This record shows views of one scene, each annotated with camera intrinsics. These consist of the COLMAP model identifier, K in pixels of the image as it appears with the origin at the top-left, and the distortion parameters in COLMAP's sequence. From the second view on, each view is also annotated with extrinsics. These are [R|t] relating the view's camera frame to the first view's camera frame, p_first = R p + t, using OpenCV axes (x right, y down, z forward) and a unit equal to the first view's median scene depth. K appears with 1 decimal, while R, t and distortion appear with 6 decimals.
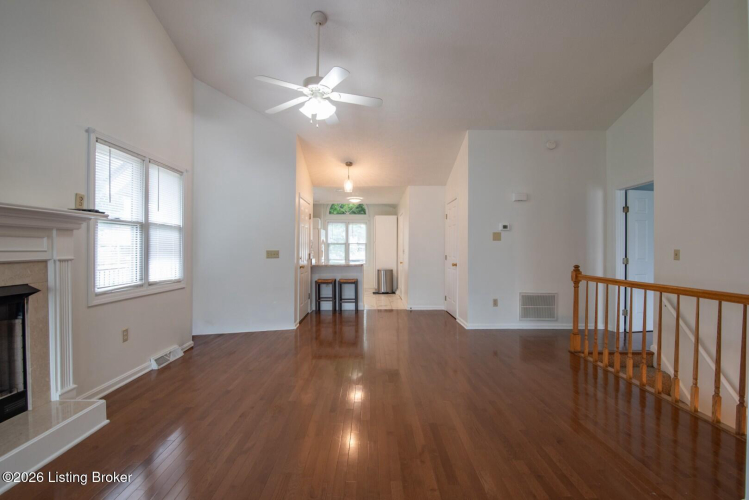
lens RADIAL K [[344.7, 0, 372.7], [0, 344.7, 251.0], [0, 0, 1]] dist [-0.021624, 0.001954]
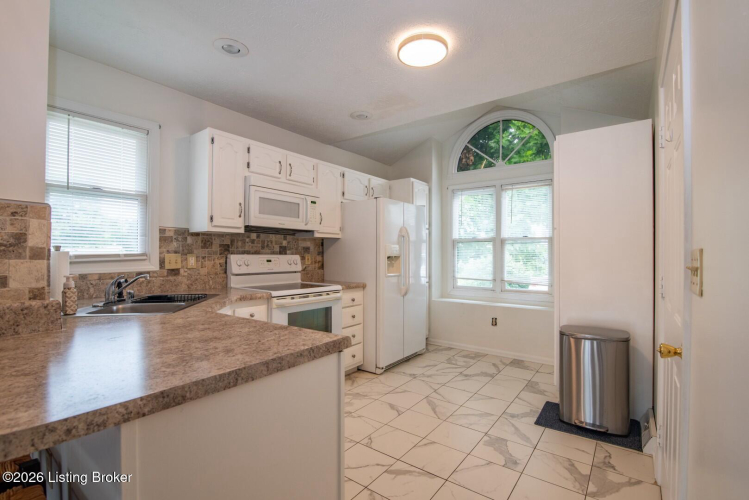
lens RADIAL K [[344.7, 0, 373.8], [0, 344.7, 254.1], [0, 0, 1]] dist [-0.021624, 0.001954]
pose [[0.796139, 0.000589, -0.605114, 0.150319], [-0.003362, 0.999988, -0.003449, -0.008106], [0.605105, 0.004780, 0.796131, 1.792017]]
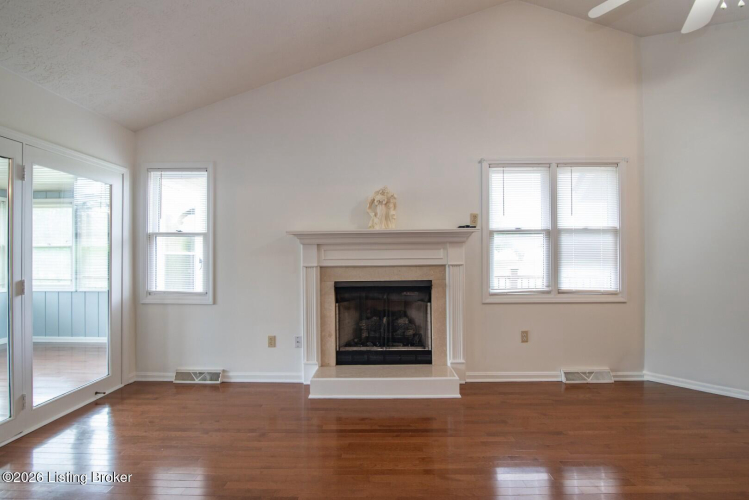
lens RADIAL K [[344.7, 0, 373.8], [0, 344.7, 252.8], [0, 0, 1]] dist [-0.021624, 0.001954]
pose [[-0.022945, -0.009880, -0.999688, 0.309066], [0.004630, 0.999939, -0.009989, -0.006206], [0.999726, -0.004858, -0.022898, 0.460478]]
